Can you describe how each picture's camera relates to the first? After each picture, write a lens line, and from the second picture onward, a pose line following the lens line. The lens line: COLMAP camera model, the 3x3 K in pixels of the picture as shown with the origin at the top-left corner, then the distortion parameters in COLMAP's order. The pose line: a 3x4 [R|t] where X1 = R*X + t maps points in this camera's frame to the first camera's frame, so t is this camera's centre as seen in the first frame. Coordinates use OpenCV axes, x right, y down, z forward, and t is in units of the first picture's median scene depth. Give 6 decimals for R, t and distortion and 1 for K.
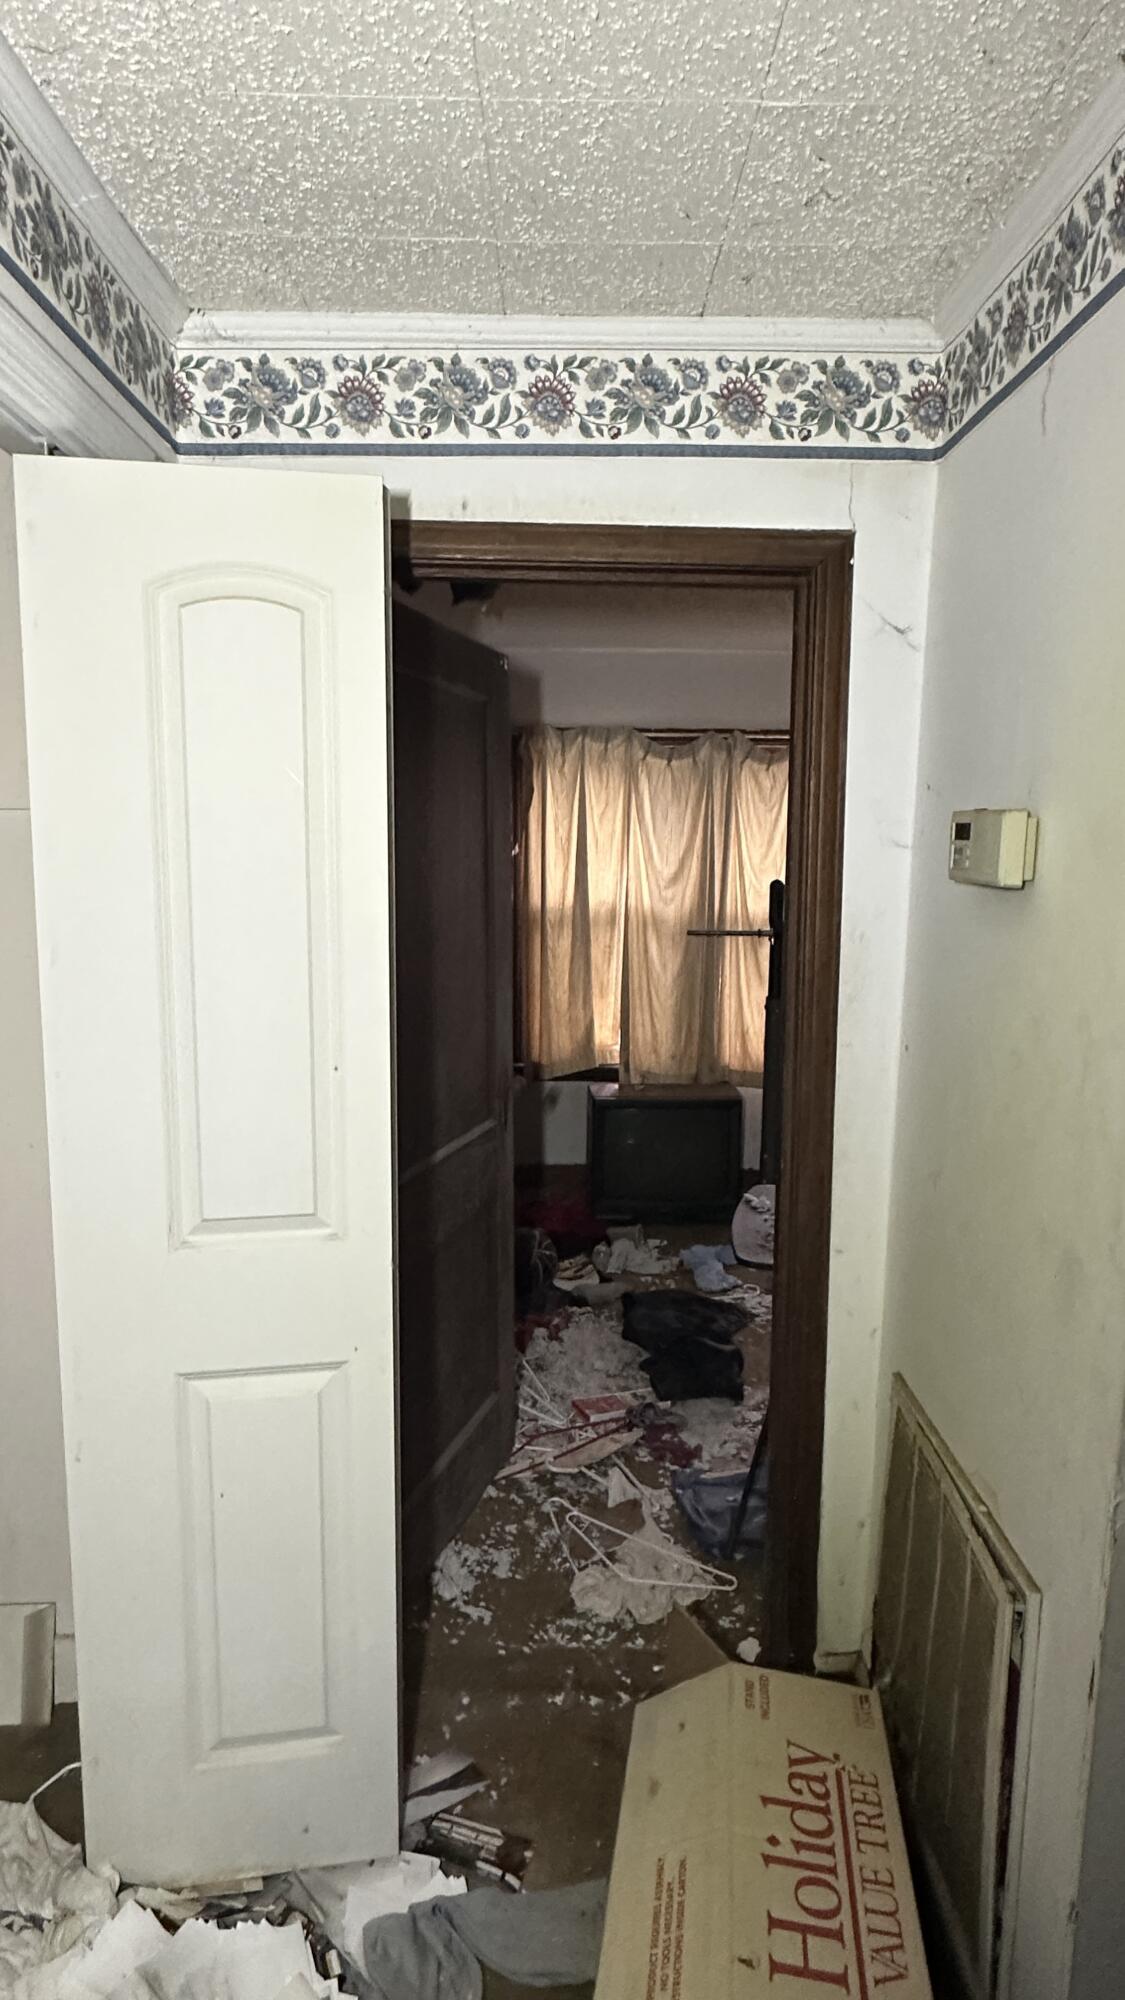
lens RADIAL K [[1147.4, 0, 553.2], [0, 1147.4, 992.2], [0, 0, 1]] dist [-0.007409, 0.002665]
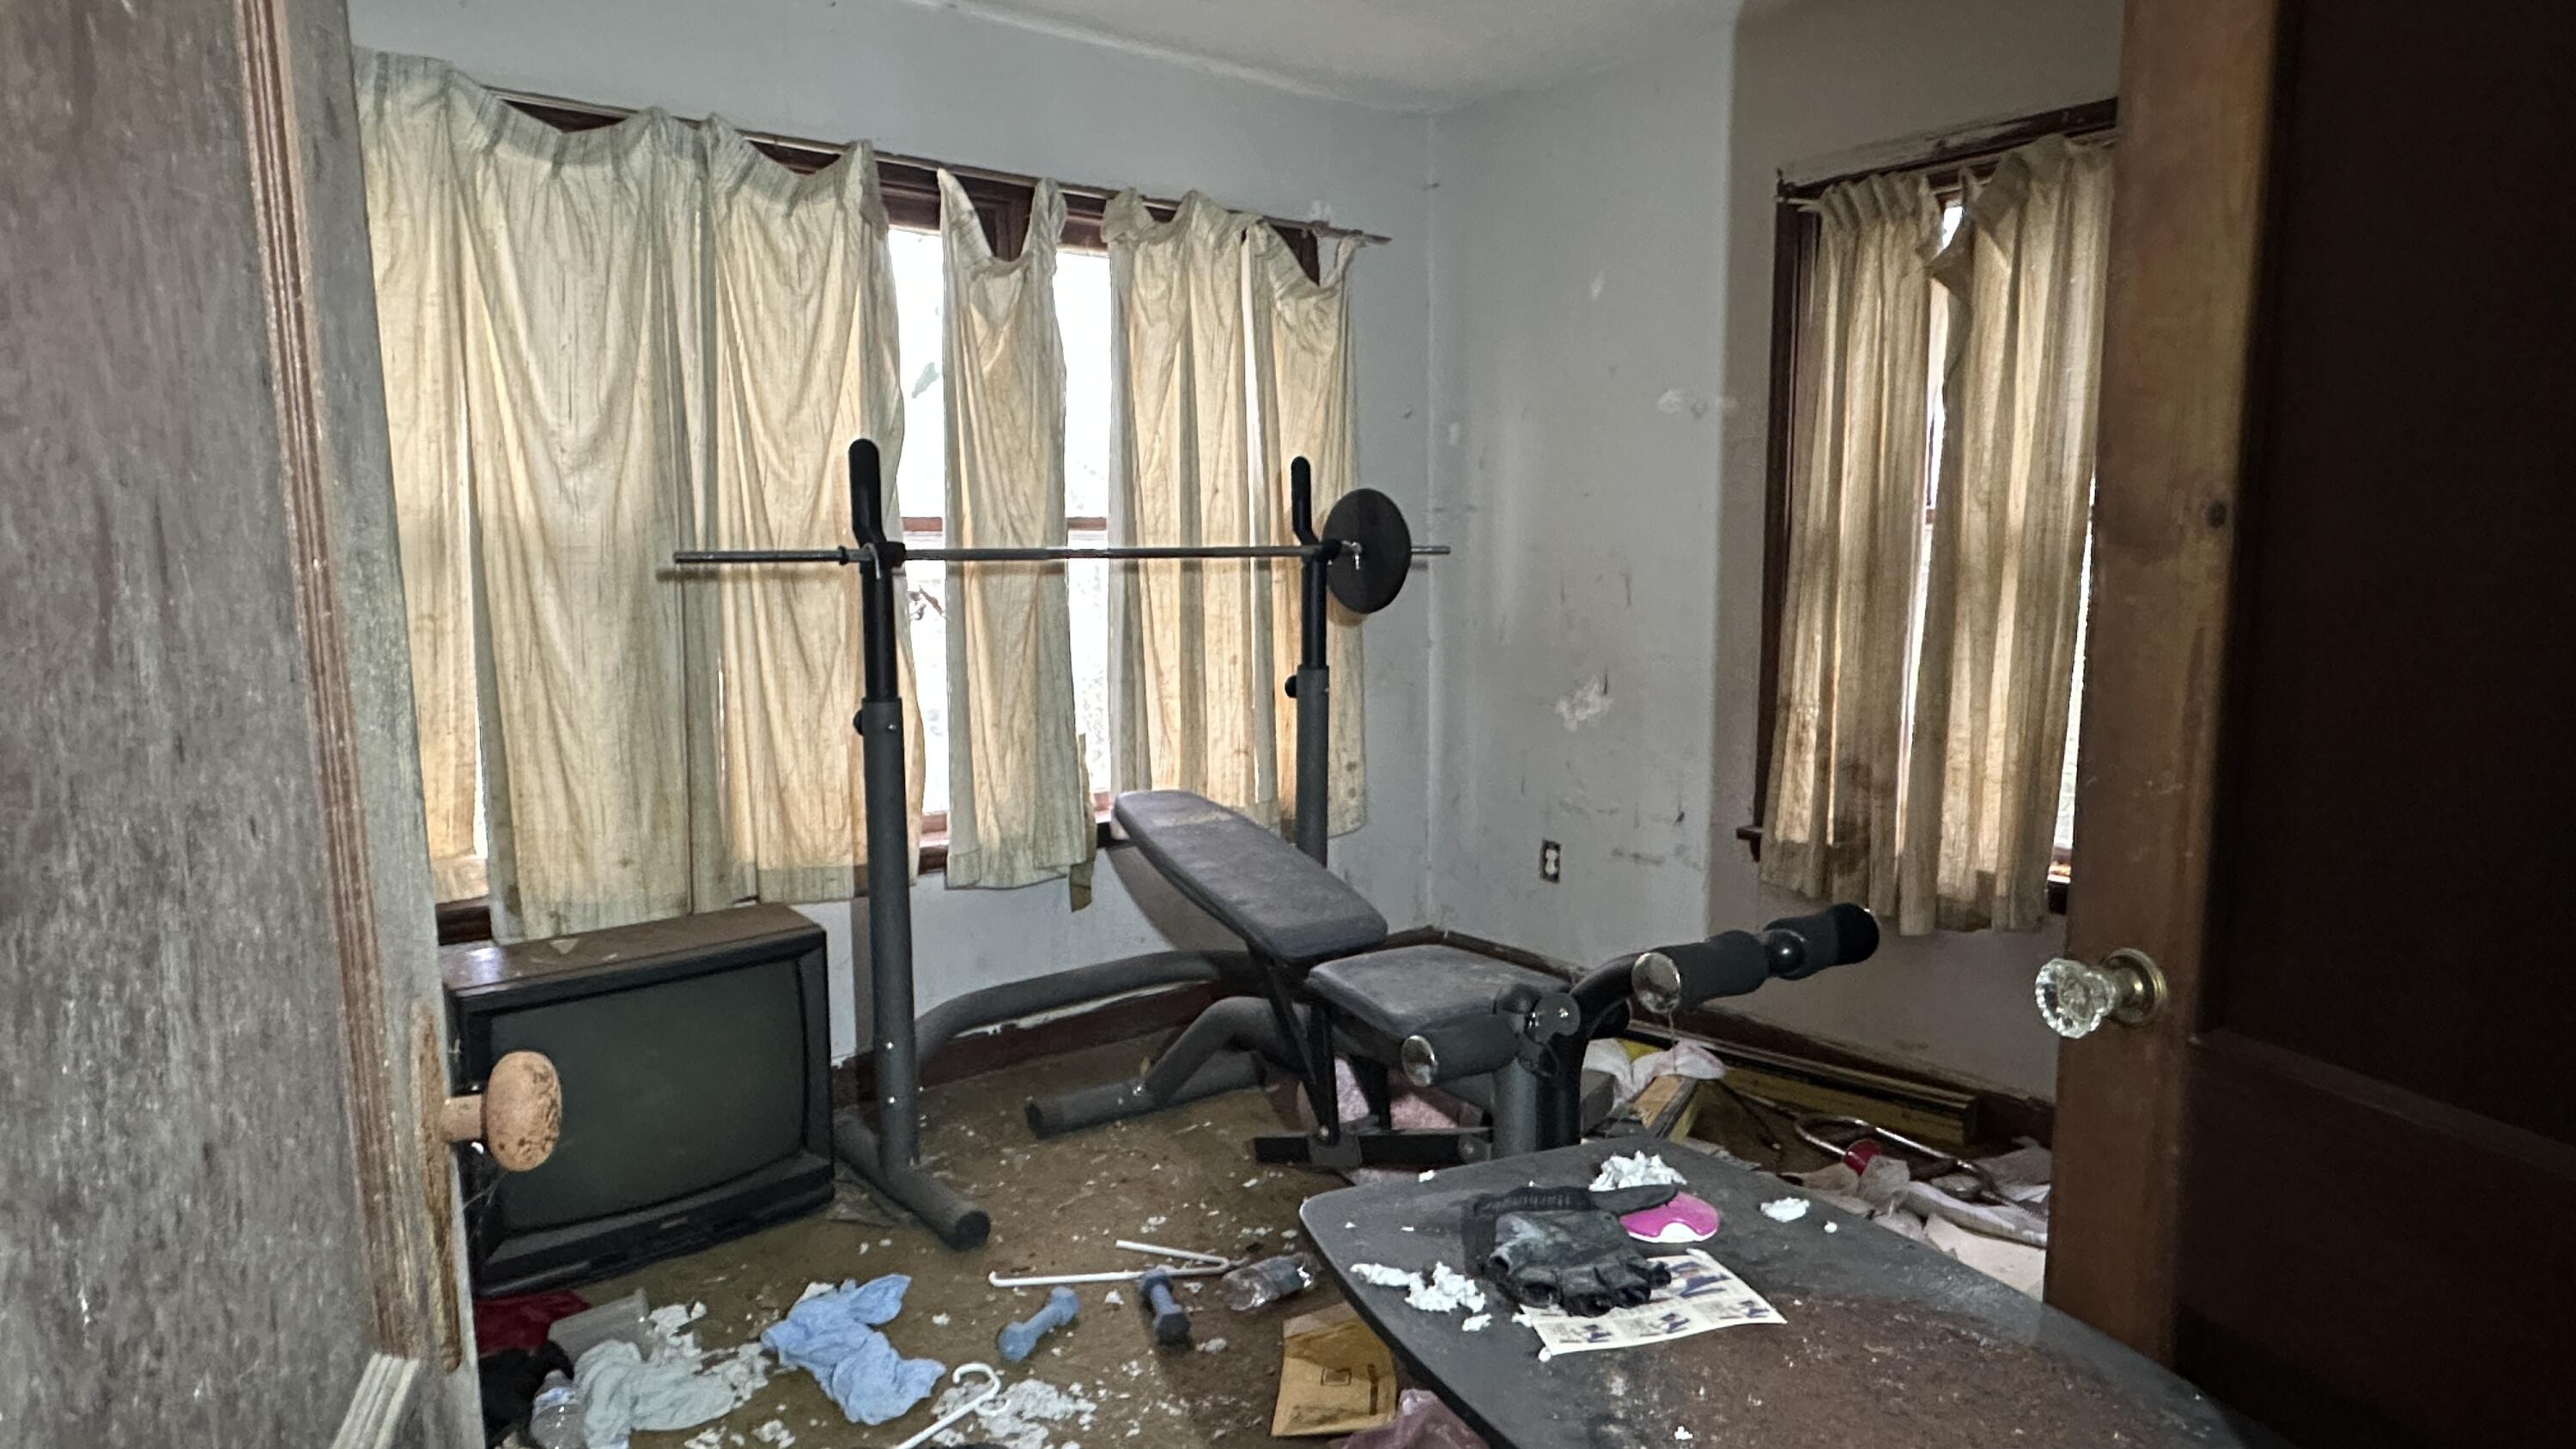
lens RADIAL K [[1478.1, 0, 1281.1], [0, 1478.1, 736.1], [0, 0, 1]] dist [-0.007409, 0.002665]
pose [[0.789800, -0.089122, 0.606855, -0.063117], [0.098381, 0.994984, 0.018083, 0.041787], [-0.605422, 0.045421, 0.794607, 0.726235]]
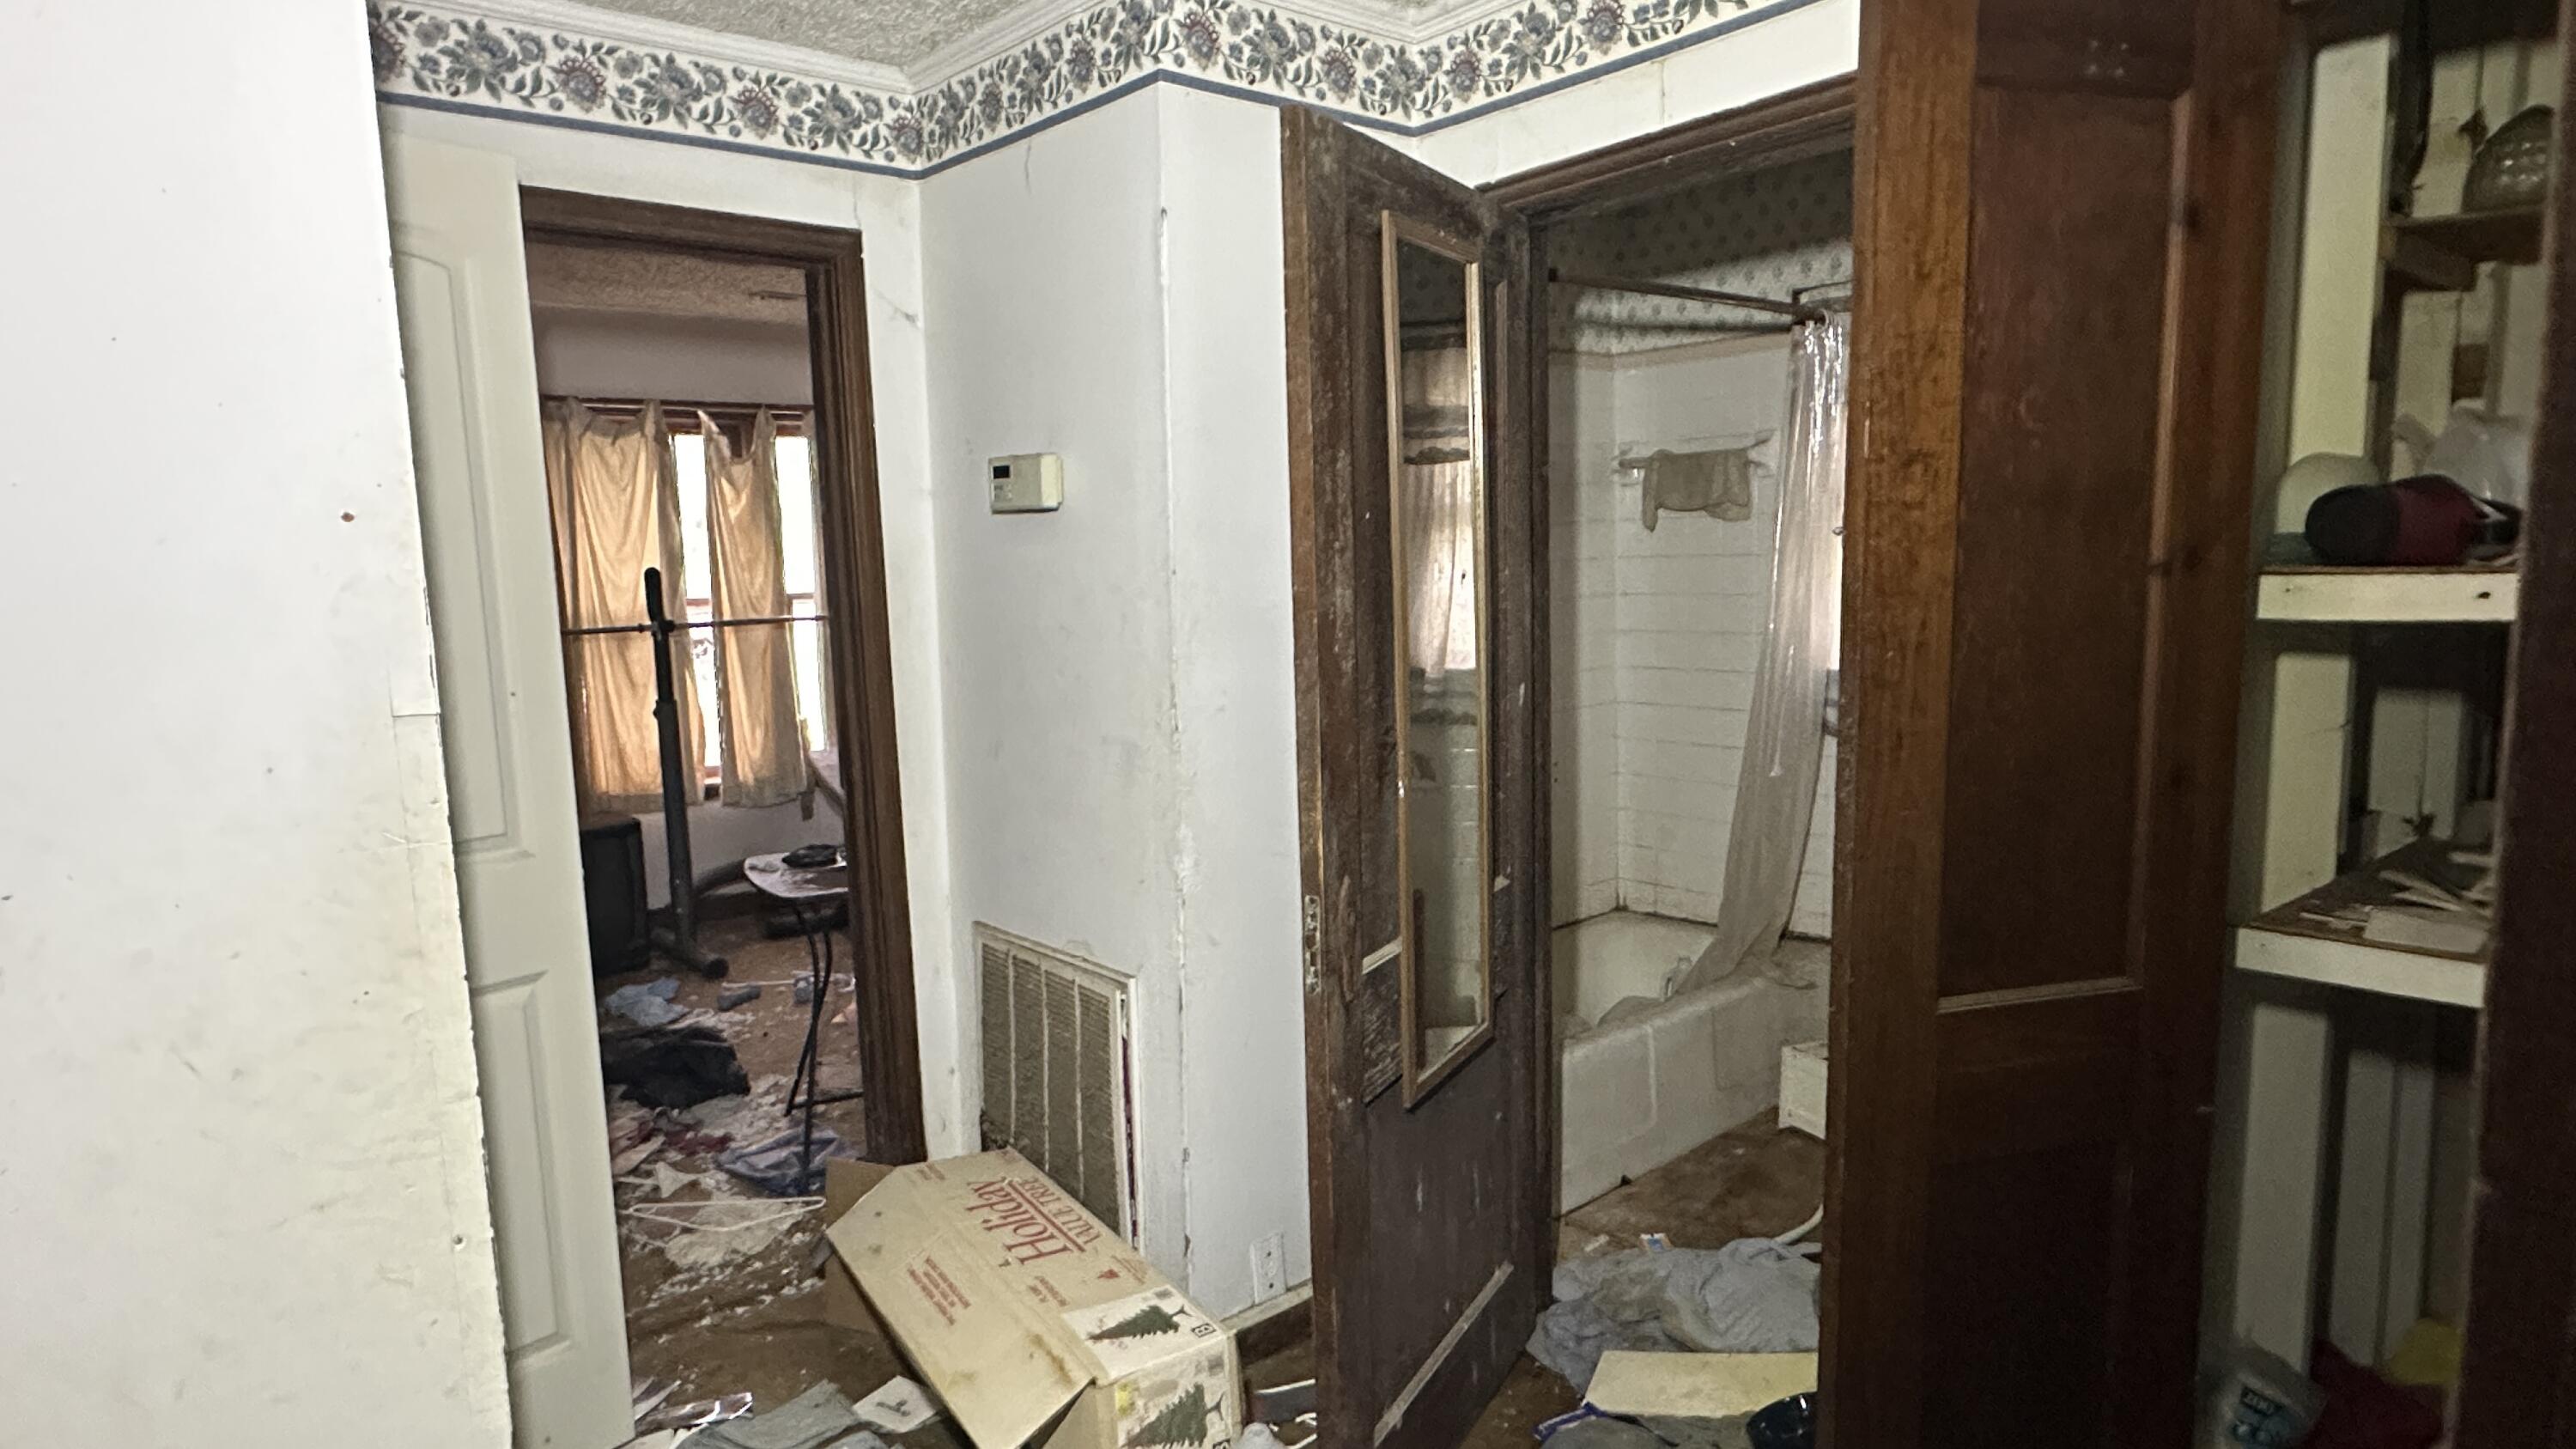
lens RADIAL K [[1478.1, 0, 1279.5], [0, 1478.1, 741.0], [0, 0, 1]] dist [-0.007409, 0.002665]
pose [[0.758657, -0.115947, 0.641090, -0.300671], [0.119298, 0.992121, 0.038260, 0.080236], [-0.640475, 0.047454, 0.766512, -0.291656]]
